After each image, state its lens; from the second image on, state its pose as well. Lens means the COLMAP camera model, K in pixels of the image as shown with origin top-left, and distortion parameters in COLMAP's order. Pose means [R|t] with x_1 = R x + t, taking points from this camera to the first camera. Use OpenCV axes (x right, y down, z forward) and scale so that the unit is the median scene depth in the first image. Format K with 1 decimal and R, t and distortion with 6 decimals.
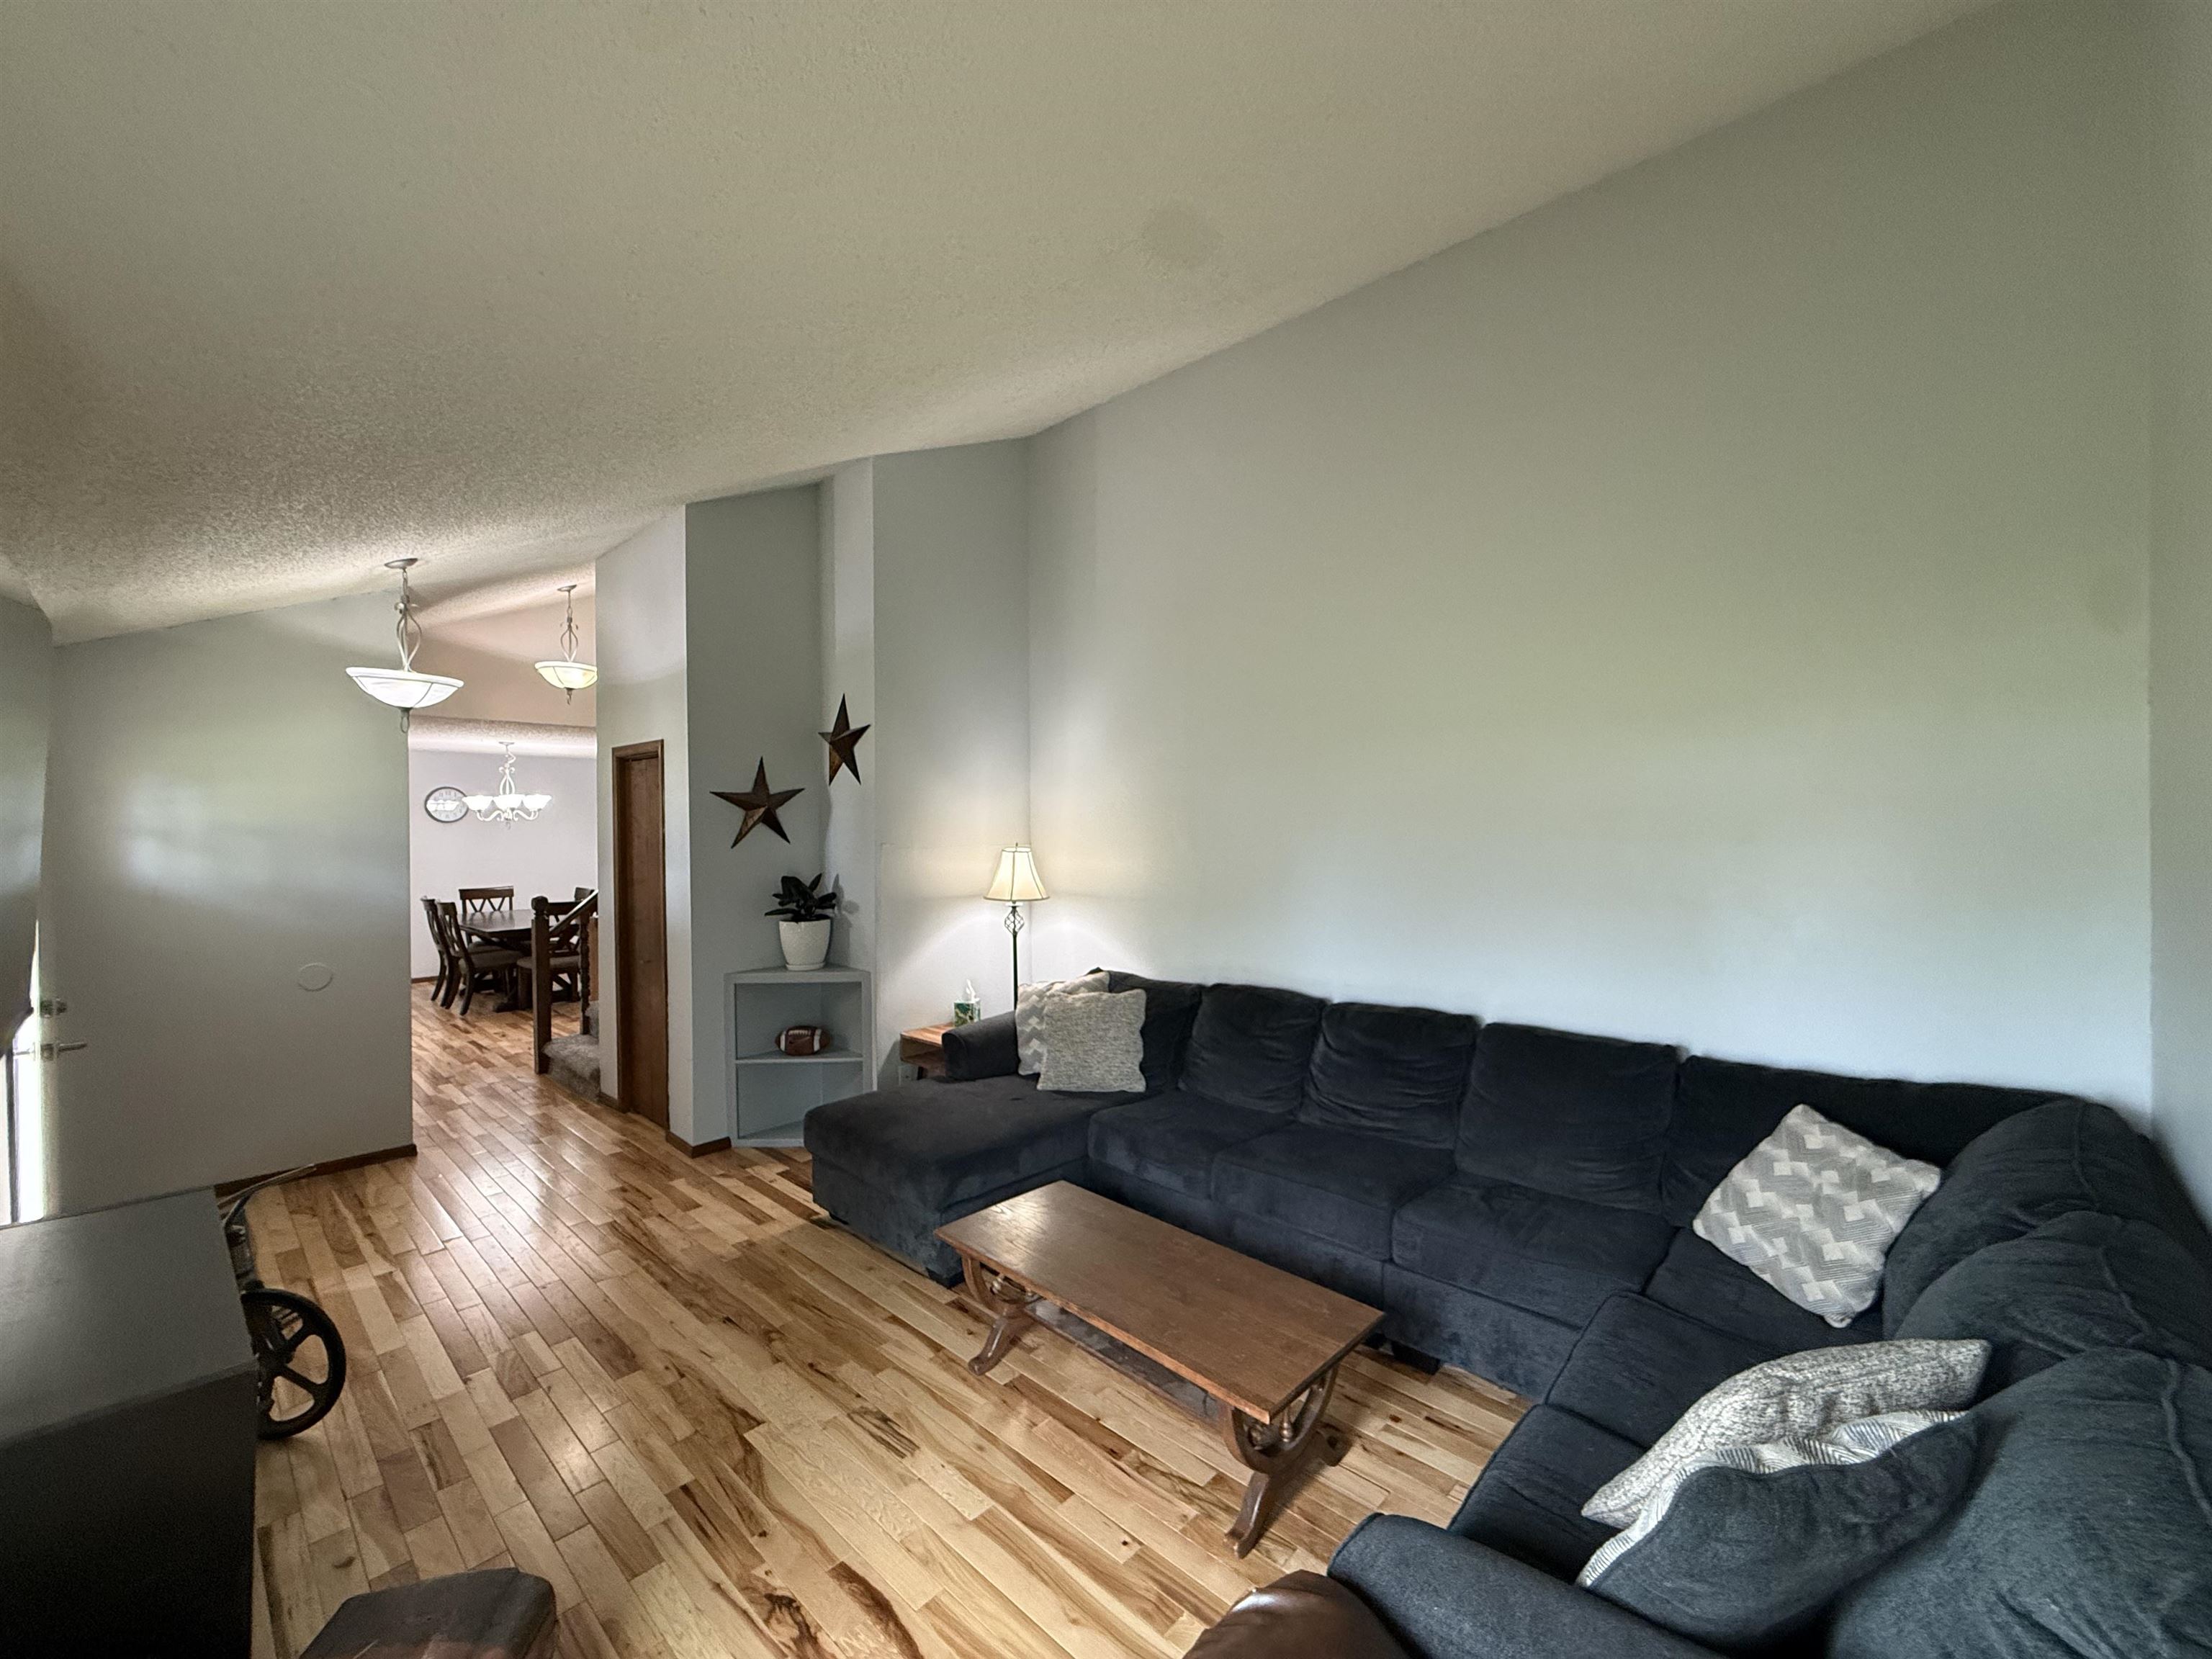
lens RADIAL K [[883.5, 0, 1097.4], [0, 883.5, 834.7], [0, 0, 1]] dist [0.002400, 0.000893]
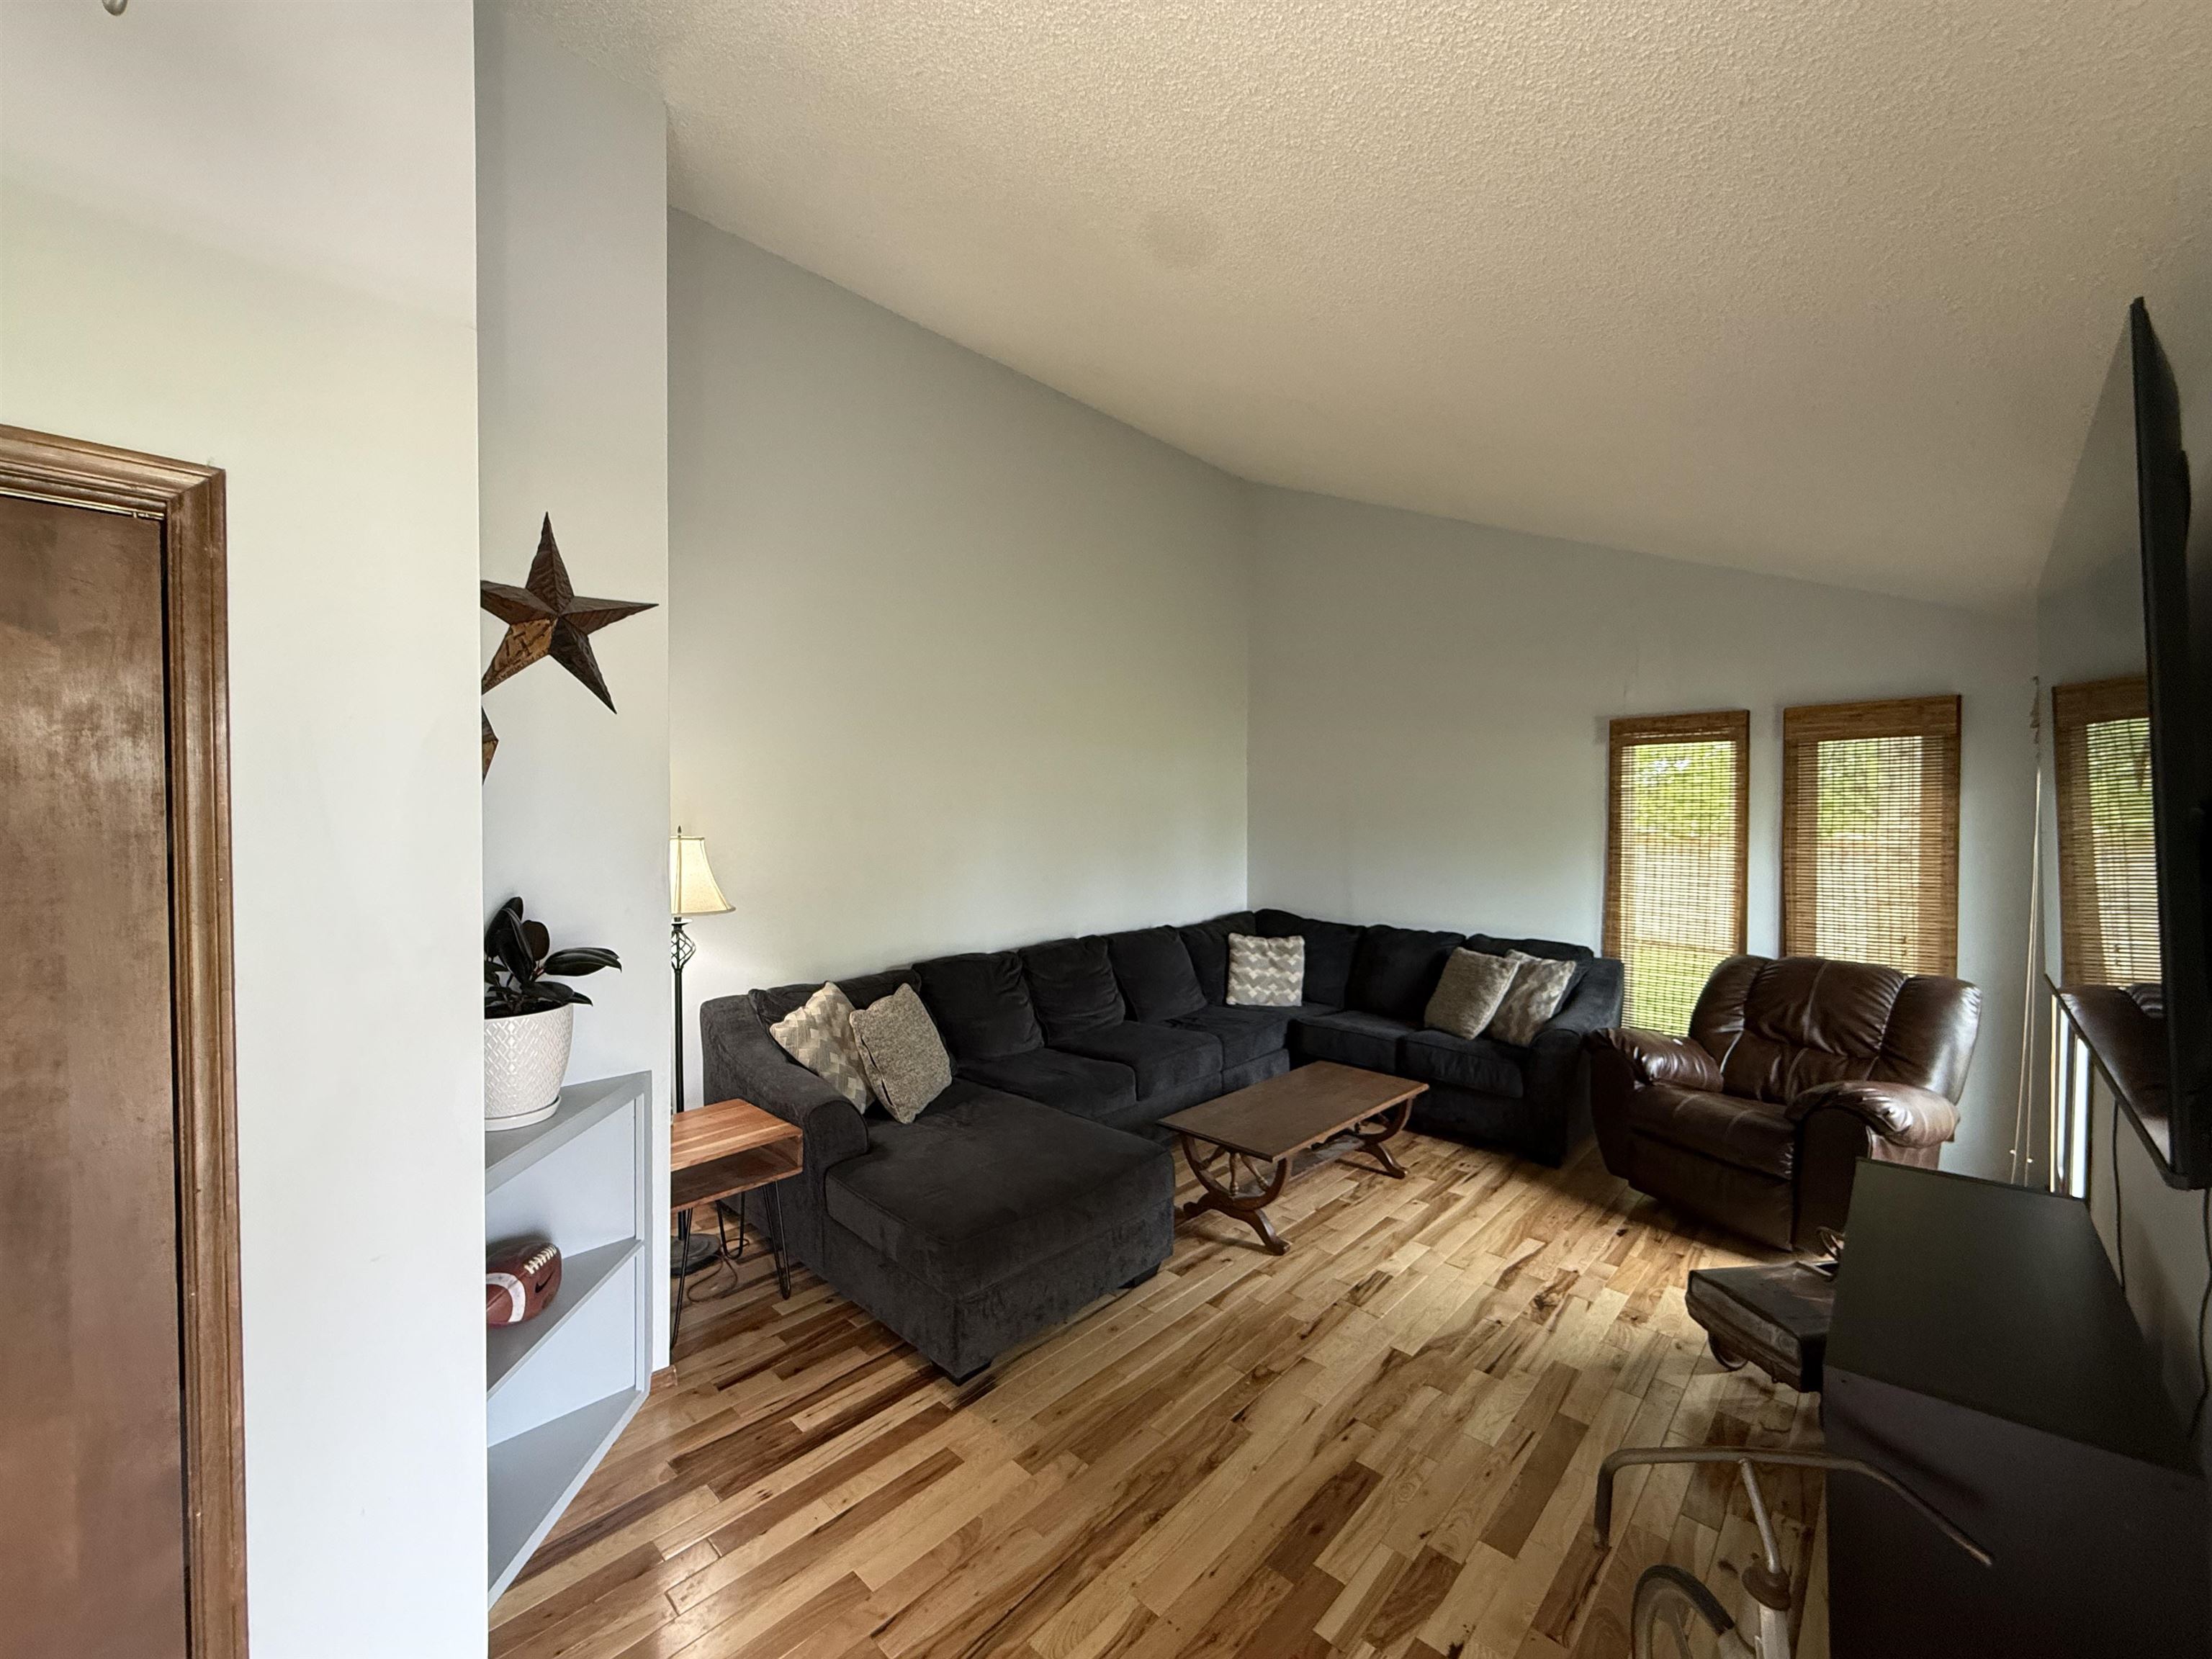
lens RADIAL K [[883.5, 0, 1099.1], [0, 883.5, 816.6], [0, 0, 1]] dist [0.002400, 0.000893]
pose [[0.005489, 0.005181, 0.999972, -1.438654], [0.012374, 0.999910, -0.005248, 0.017779], [-0.999908, 0.012403, 0.005424, 1.323527]]
